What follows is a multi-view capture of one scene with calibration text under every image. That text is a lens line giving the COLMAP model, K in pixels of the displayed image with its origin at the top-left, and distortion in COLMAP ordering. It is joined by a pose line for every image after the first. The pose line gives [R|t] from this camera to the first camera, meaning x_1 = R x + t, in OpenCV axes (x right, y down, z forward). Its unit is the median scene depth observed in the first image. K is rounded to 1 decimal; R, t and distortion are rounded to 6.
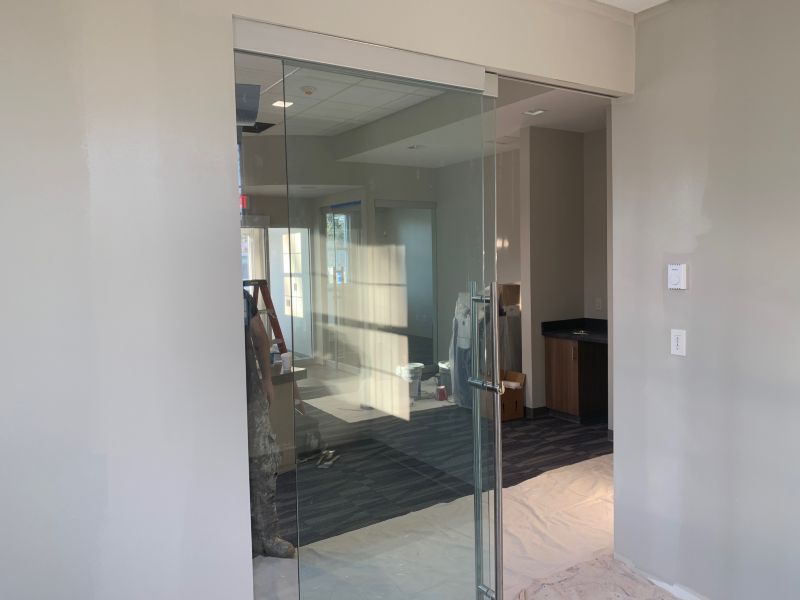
lens RADIAL K [[612.7, 0, 400.0], [0, 612.7, 300.0], [0, 0, 1]] dist [0.100116, -0.163409]
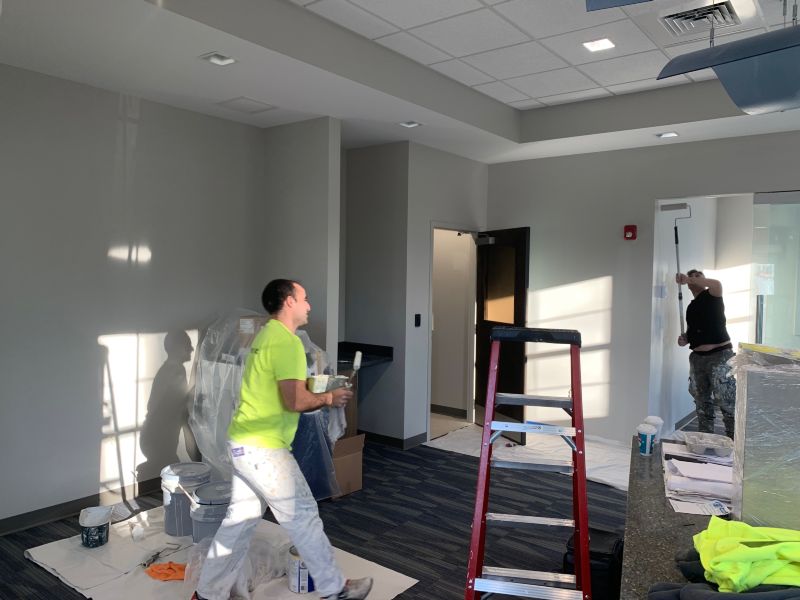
lens RADIAL K [[612.7, 0, 400.0], [0, 612.7, 300.0], [0, 0, 1]] dist [0.100116, -0.163409]
pose [[-0.348404, -0.024606, 0.937021, -0.660272], [0.047308, 0.997920, 0.043795, -0.084030], [-0.936150, 0.059587, -0.346515, 1.343414]]
